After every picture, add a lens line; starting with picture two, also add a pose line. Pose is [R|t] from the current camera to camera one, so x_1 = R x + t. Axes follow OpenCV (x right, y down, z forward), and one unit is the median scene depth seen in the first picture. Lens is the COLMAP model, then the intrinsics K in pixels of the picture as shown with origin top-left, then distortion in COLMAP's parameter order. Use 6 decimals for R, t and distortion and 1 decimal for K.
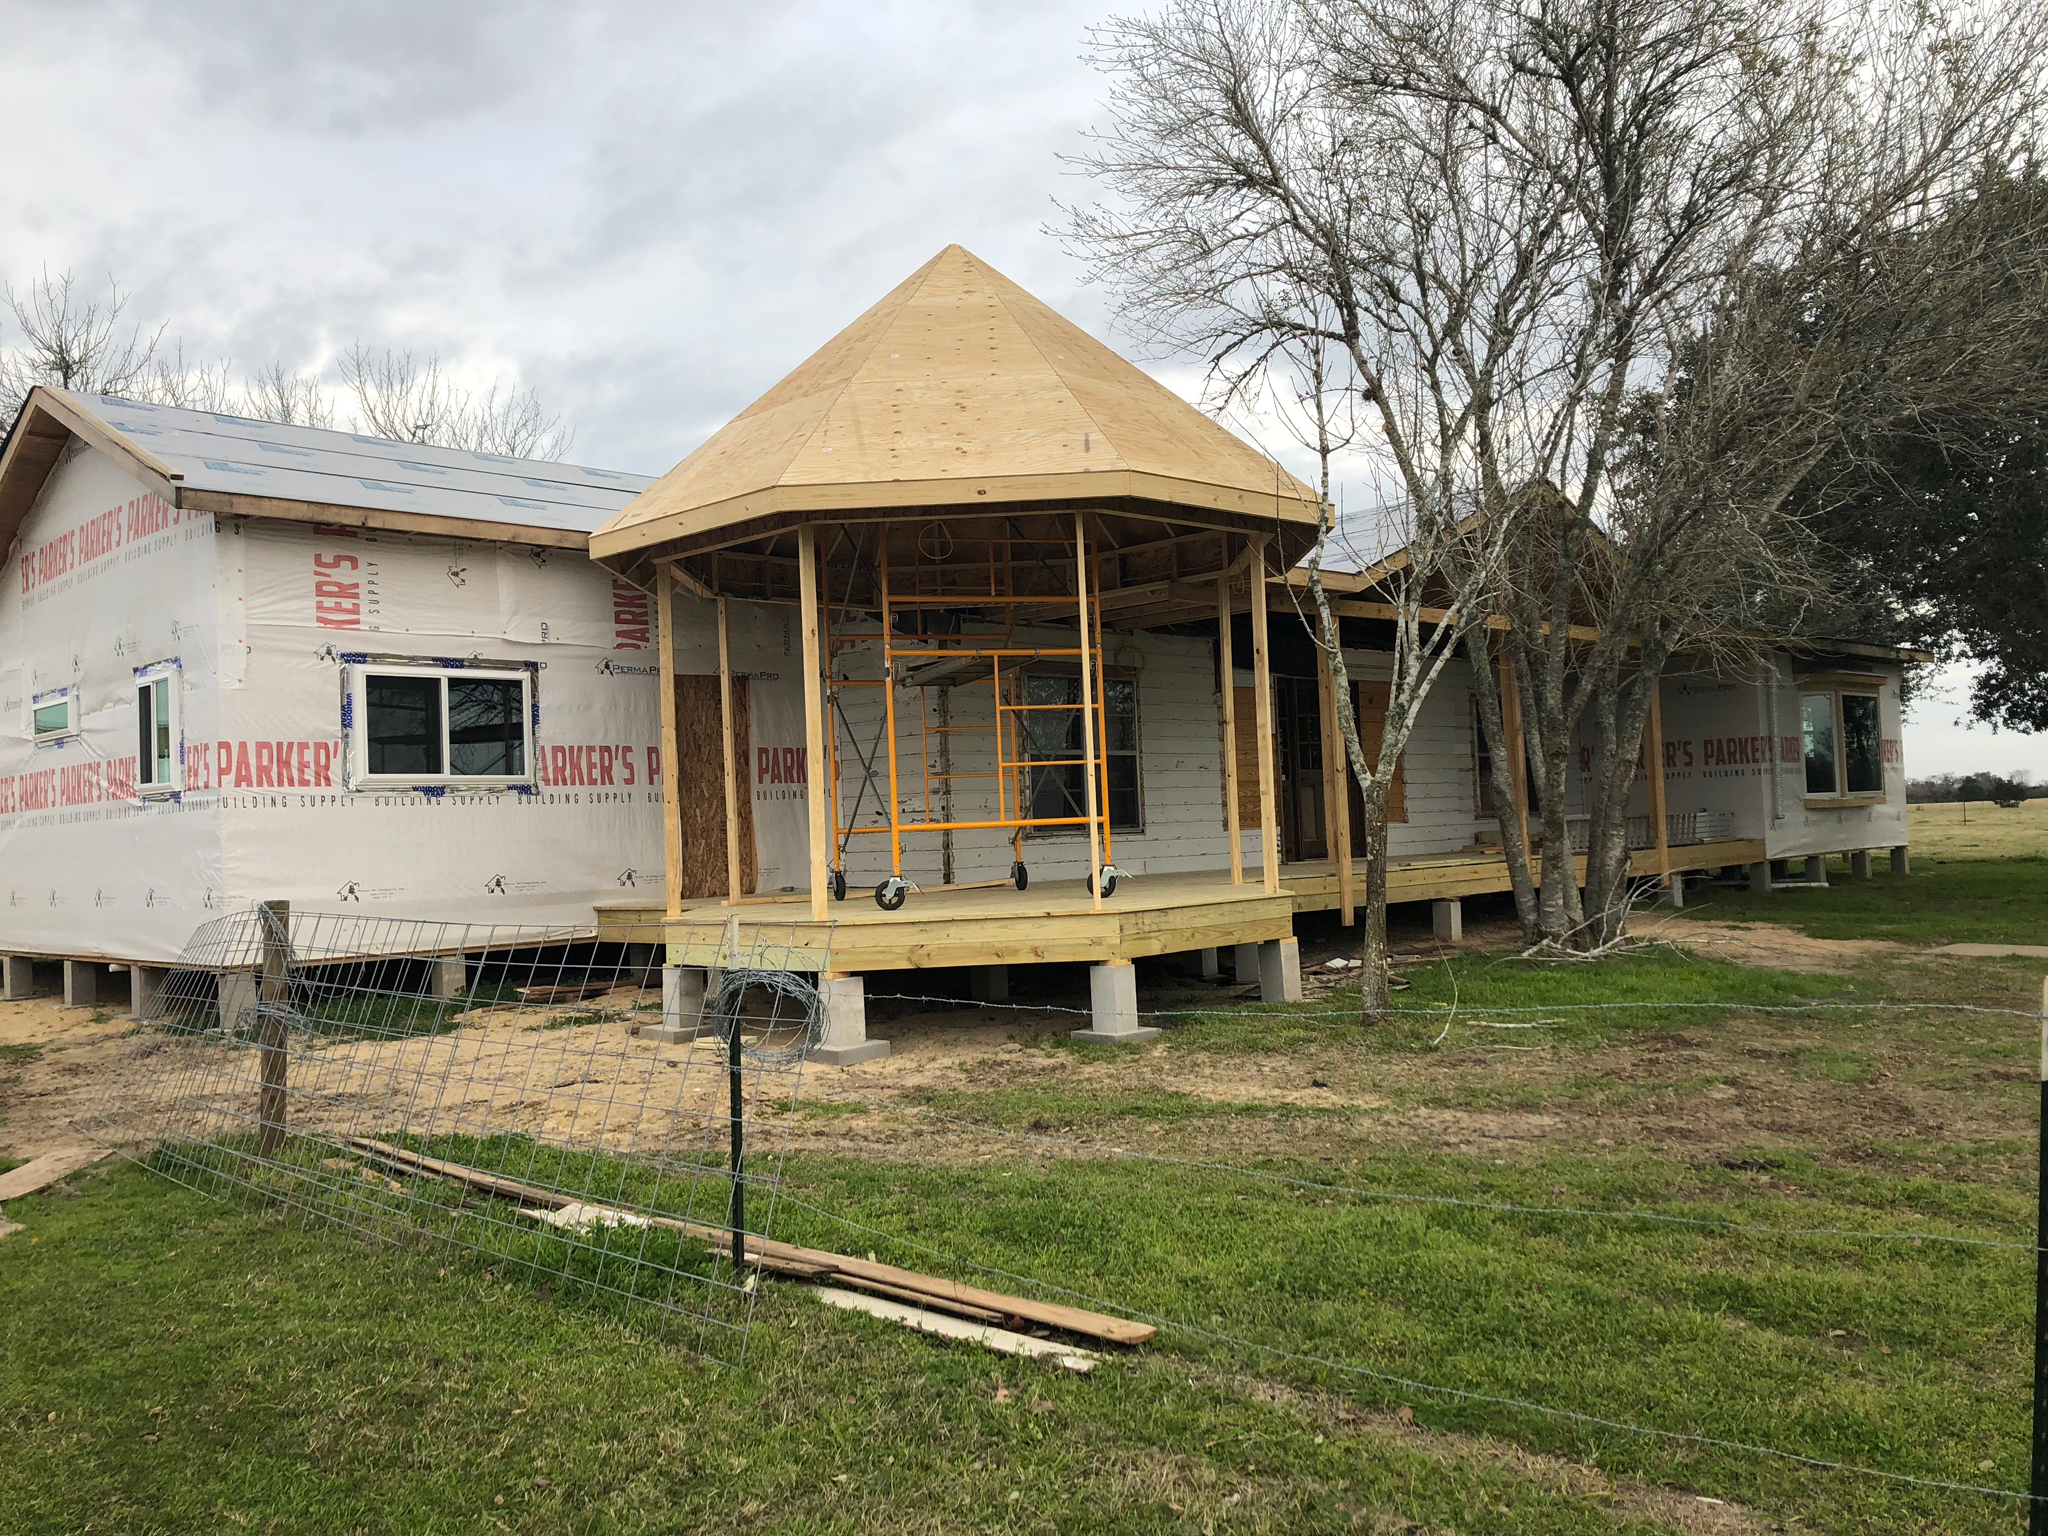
lens RADIAL K [[1668.5, 0, 1024.0], [0, 1668.5, 768.0], [0, 0, 1]] dist [0.120938, -0.001781]
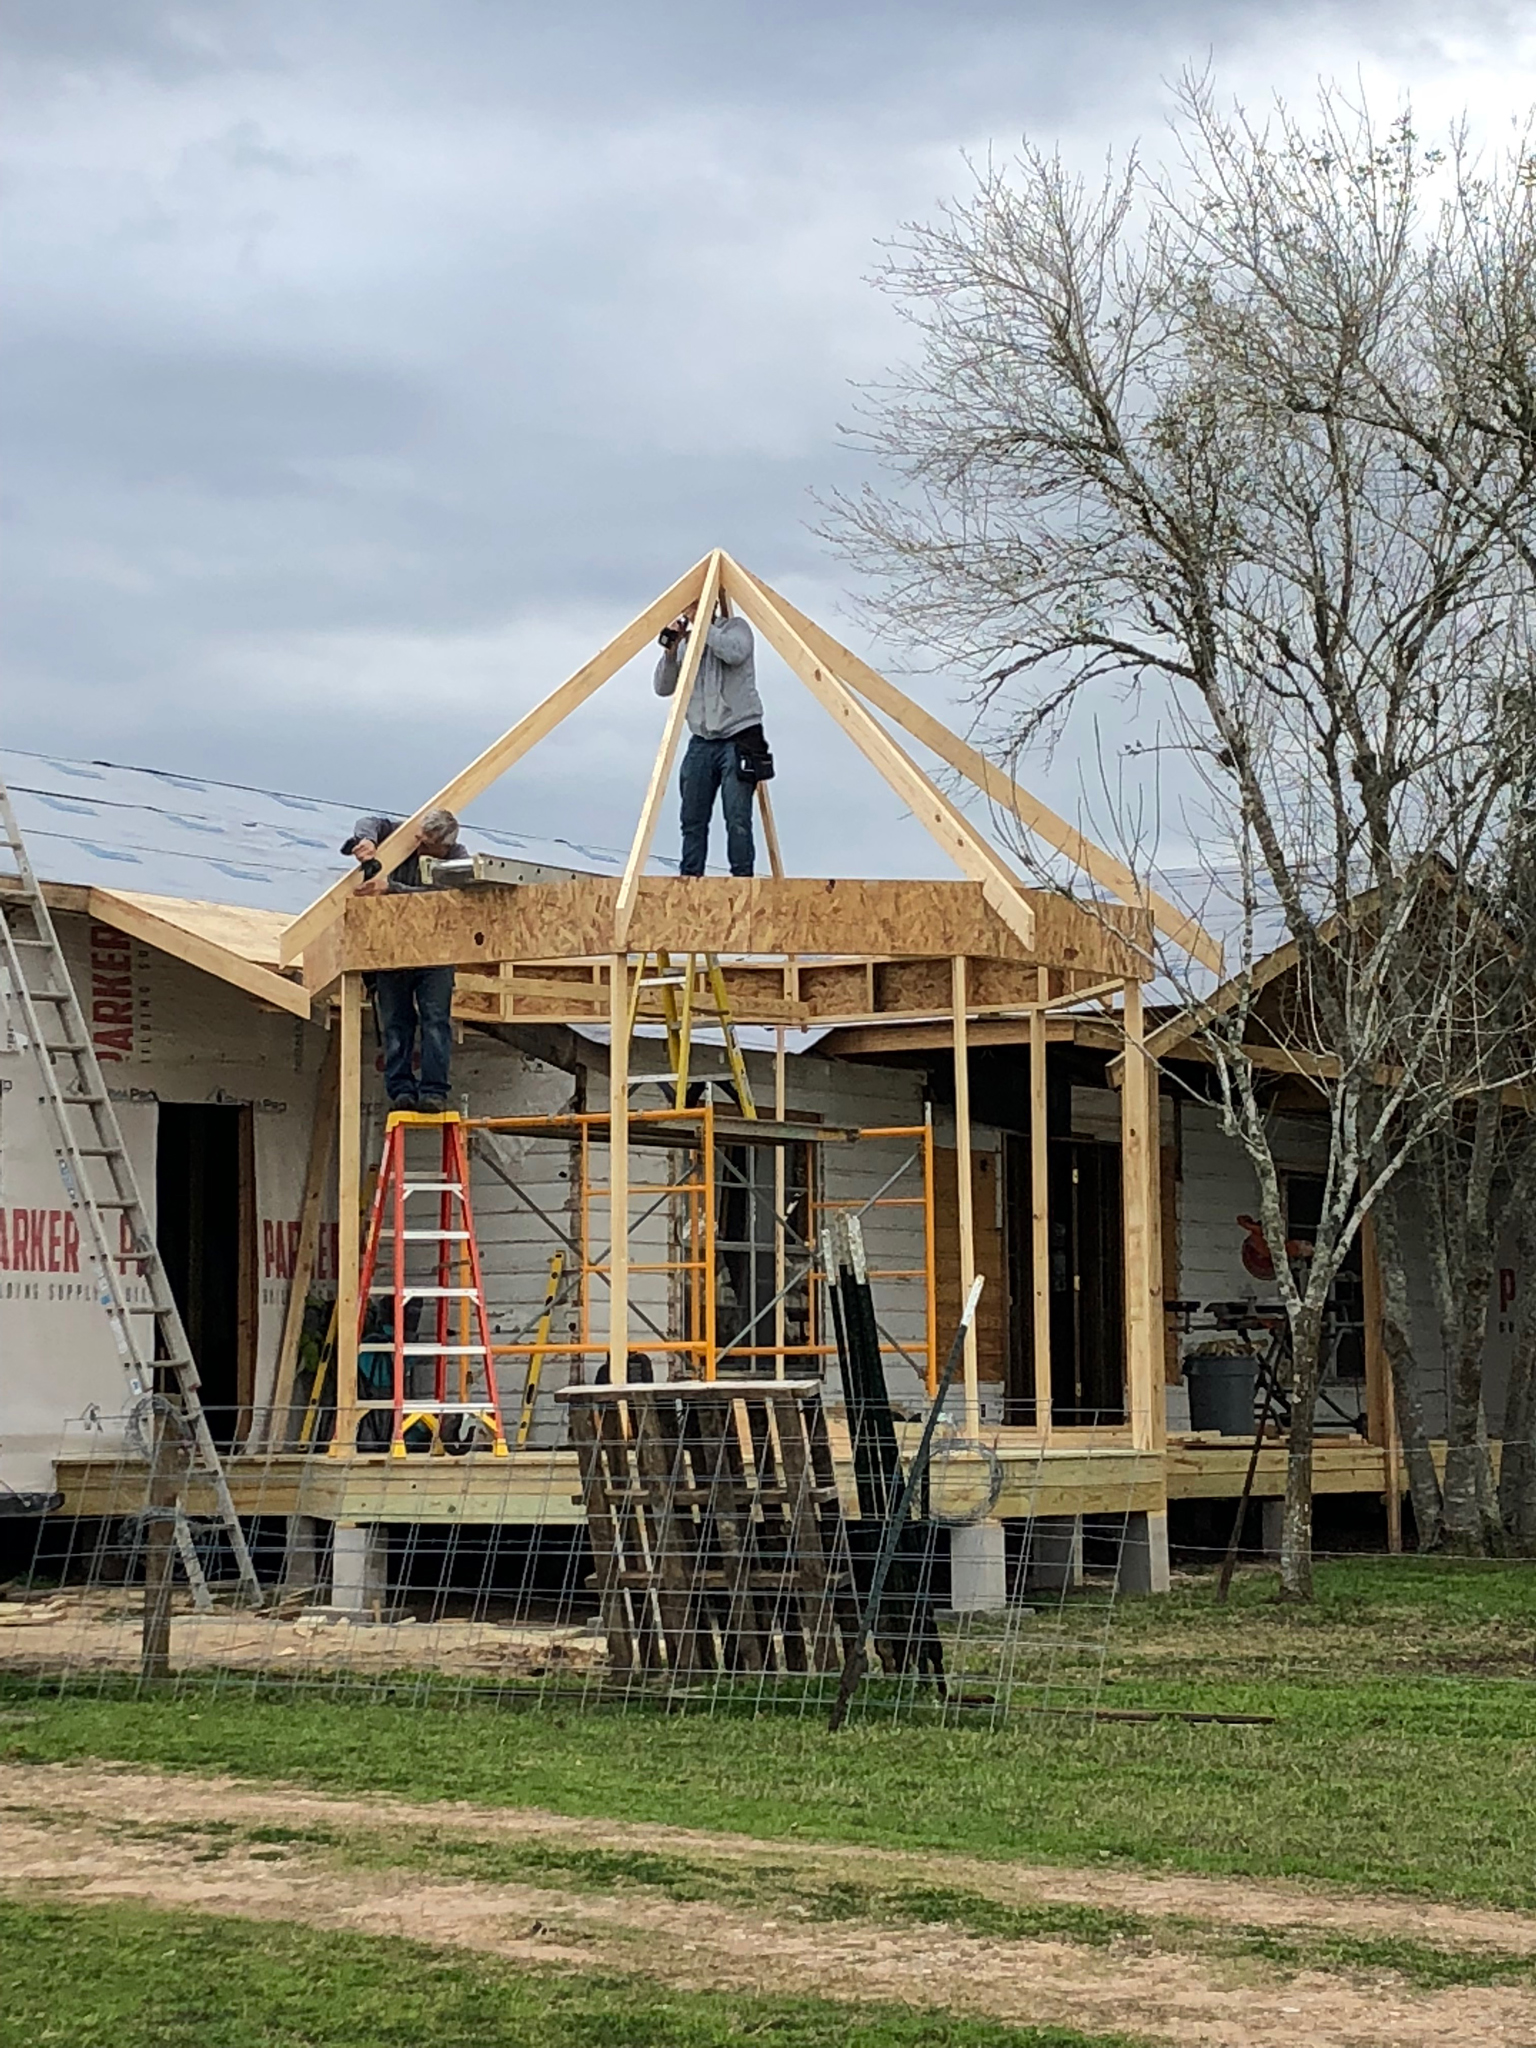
lens RADIAL K [[5339.6, 0, 768.0], [0, 5339.6, 1024.0], [0, 0, 1]] dist [0.795971, 0.071534]
pose [[0.971008, 0.049900, 0.233779, -0.514531], [-0.039767, 0.998062, -0.047865, 0.004297], [-0.235714, 0.037181, 0.971111, -1.162367]]
